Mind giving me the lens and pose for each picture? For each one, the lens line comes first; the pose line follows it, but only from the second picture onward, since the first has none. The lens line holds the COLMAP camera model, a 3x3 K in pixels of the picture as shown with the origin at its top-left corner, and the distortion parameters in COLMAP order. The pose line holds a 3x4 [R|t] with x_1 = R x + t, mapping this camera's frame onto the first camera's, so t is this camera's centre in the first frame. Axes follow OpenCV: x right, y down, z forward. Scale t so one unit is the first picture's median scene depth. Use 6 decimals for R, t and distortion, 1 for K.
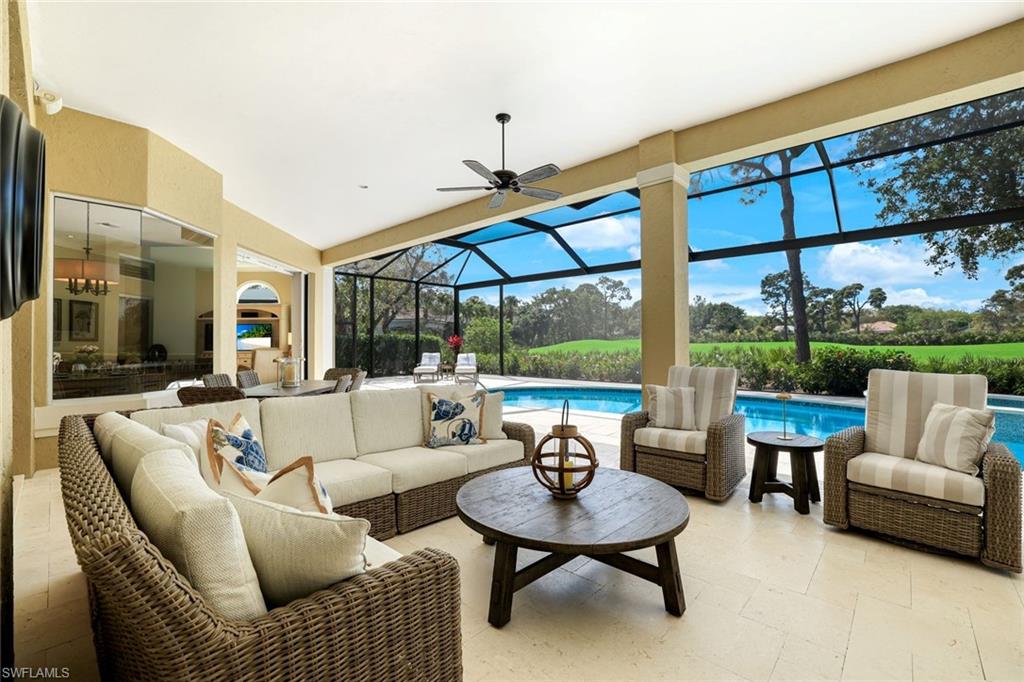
lens RADIAL K [[460.2, 0, 512.0], [0, 460.2, 341.0], [0, 0, 1]] dist [-0.028650, -0.000013]
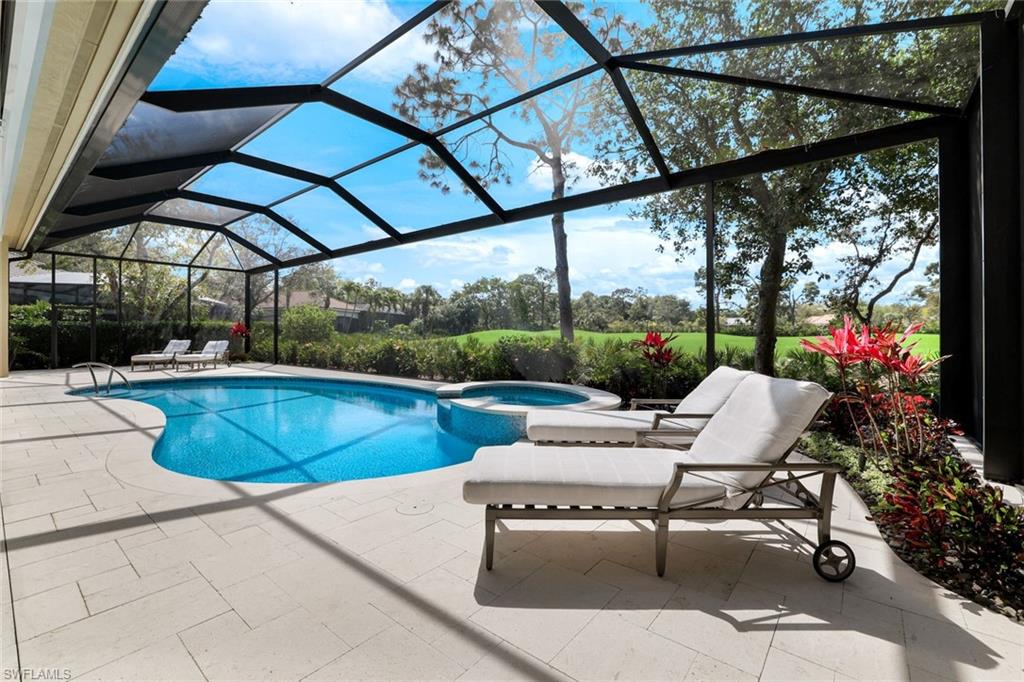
lens RADIAL K [[460.2, 0, 512.0], [0, 460.2, 341.0], [0, 0, 1]] dist [-0.028650, -0.000013]
pose [[0.997712, 0.004383, 0.067470, 0.366130], [-0.005795, 0.999768, 0.020747, 0.002822], [-0.067363, -0.021091, 0.997506, 0.027219]]
